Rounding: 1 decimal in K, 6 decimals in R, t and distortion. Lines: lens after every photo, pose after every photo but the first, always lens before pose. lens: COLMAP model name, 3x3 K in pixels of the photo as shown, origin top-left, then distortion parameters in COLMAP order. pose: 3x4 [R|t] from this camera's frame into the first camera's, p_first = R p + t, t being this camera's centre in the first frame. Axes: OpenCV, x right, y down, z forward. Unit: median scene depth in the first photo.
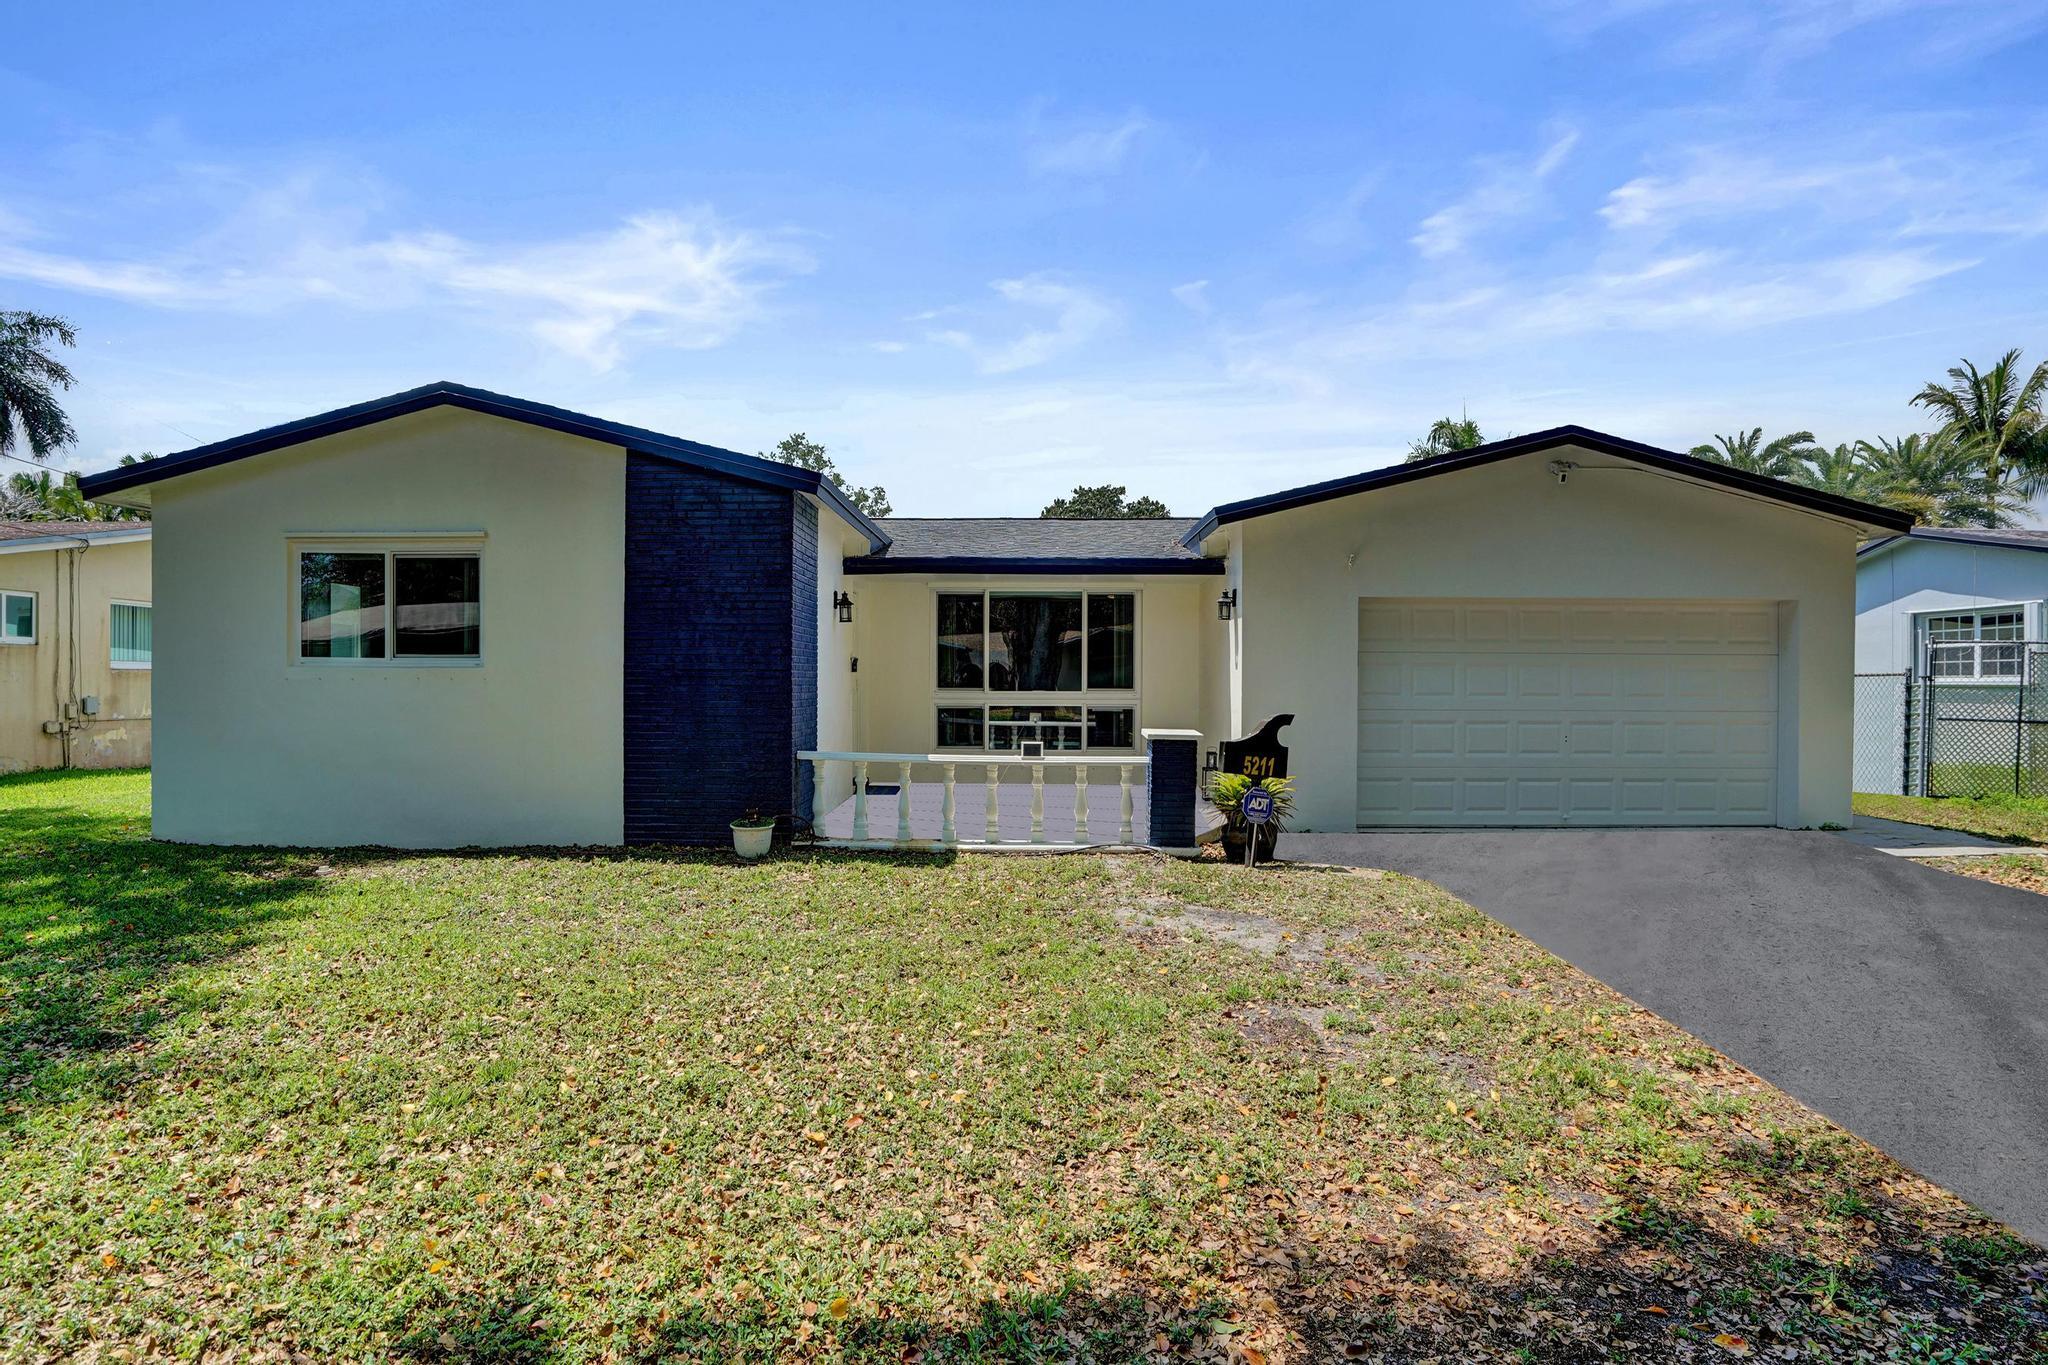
lens RADIAL K [[965.3, 0, 1016.4], [0, 965.3, 691.4], [0, 0, 1]] dist [-0.001124, -0.000185]
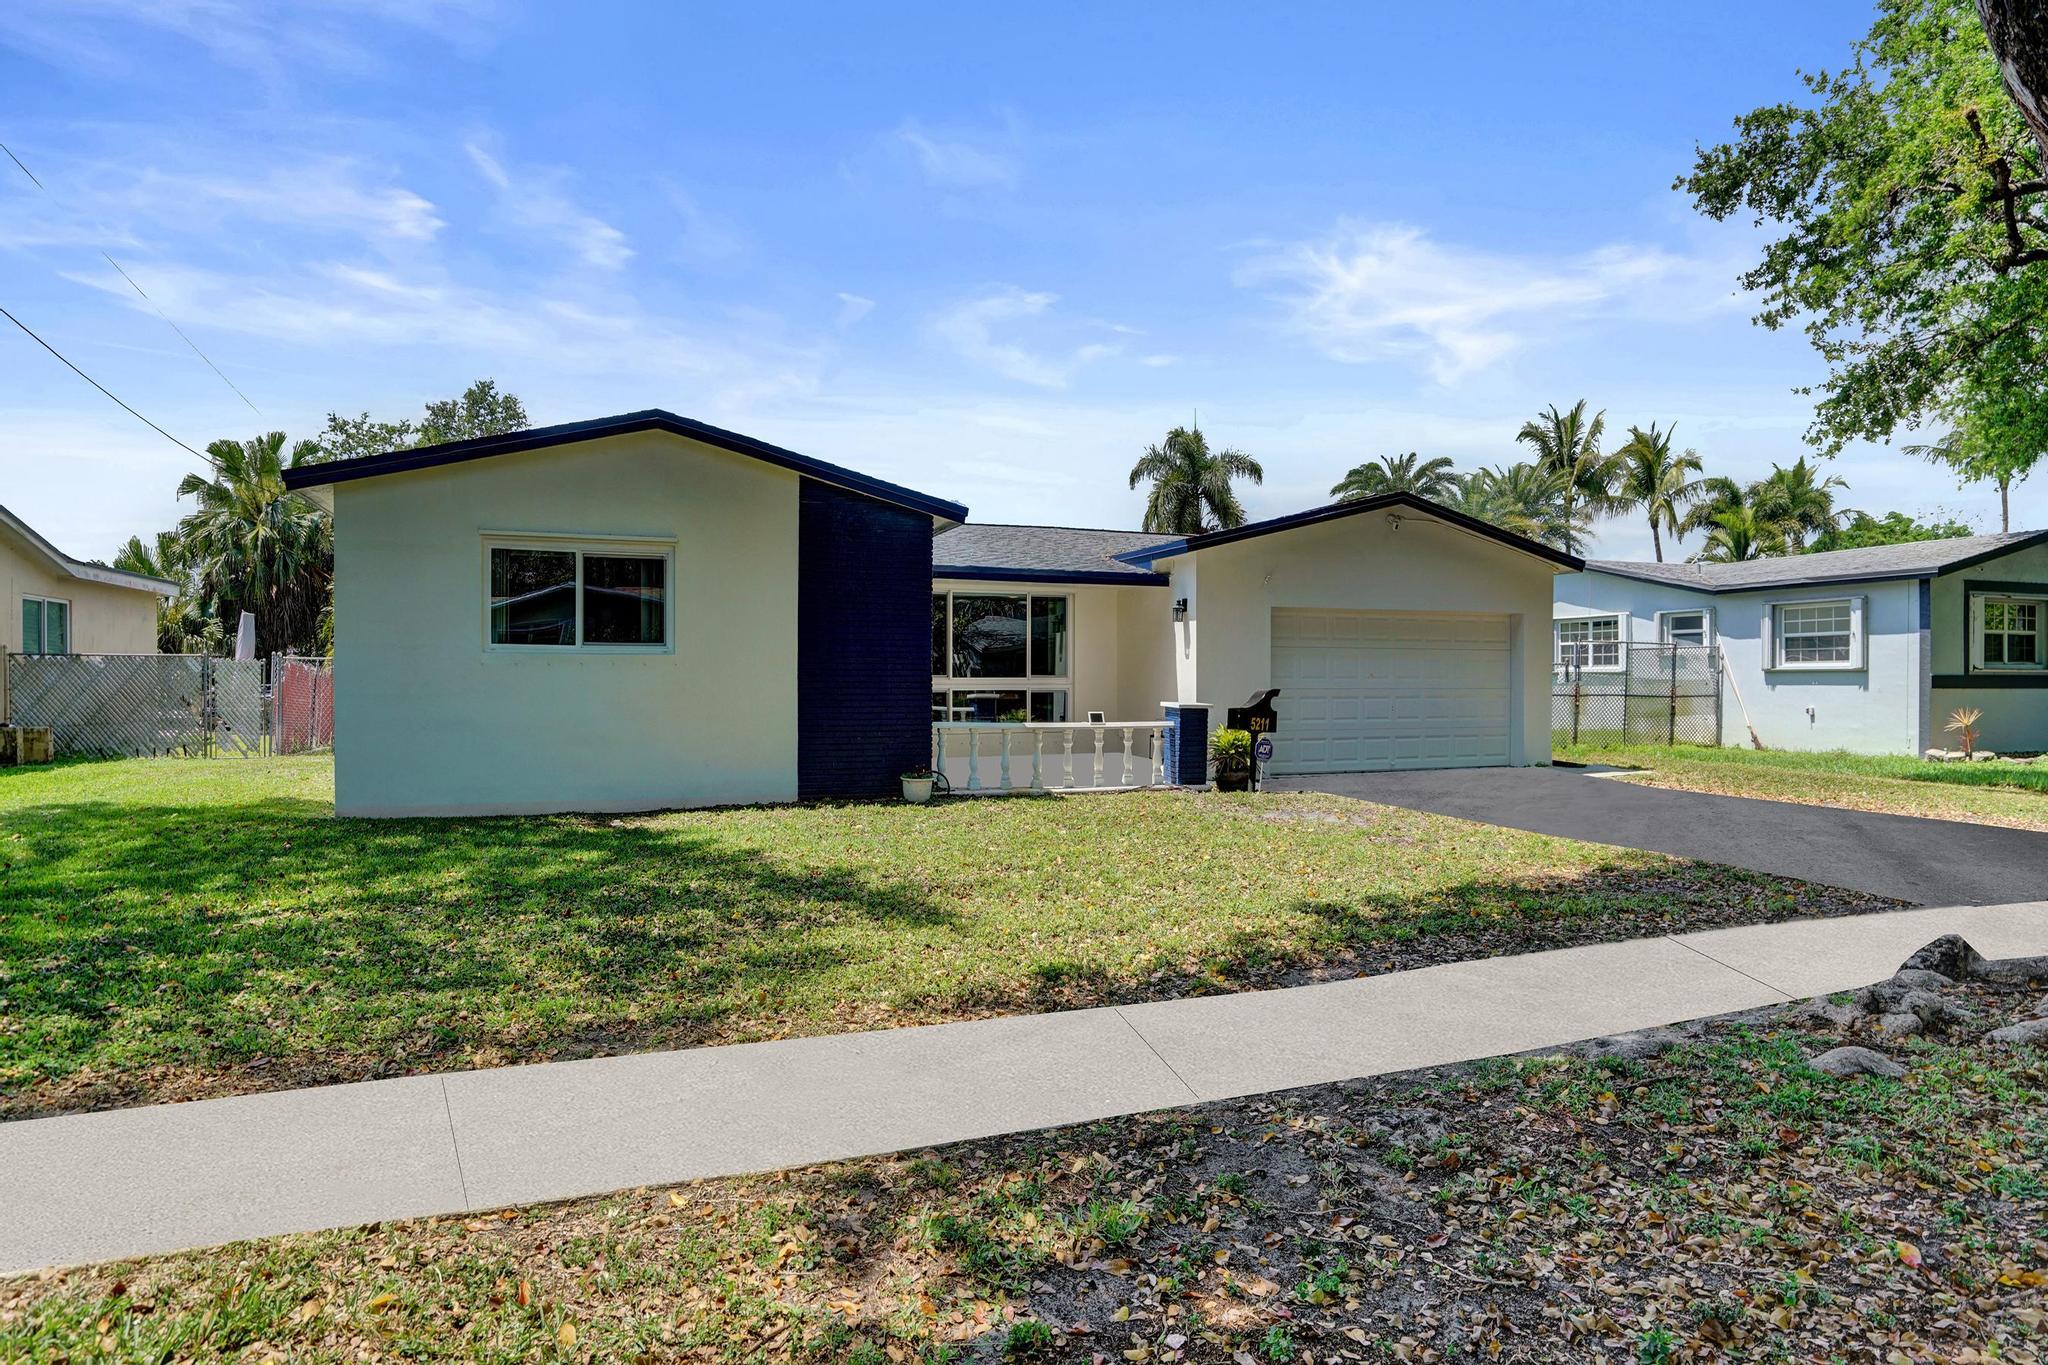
lens RADIAL K [[1139.4, 0, 1024.0], [0, 1139.4, 682.5], [0, 0, 1]] dist [0.003636, 0.000324]
pose [[0.934620, -0.004779, 0.355616, -0.399860], [0.007281, 0.999957, -0.005698, 0.013189], [-0.355573, 0.007915, 0.934615, -0.269569]]
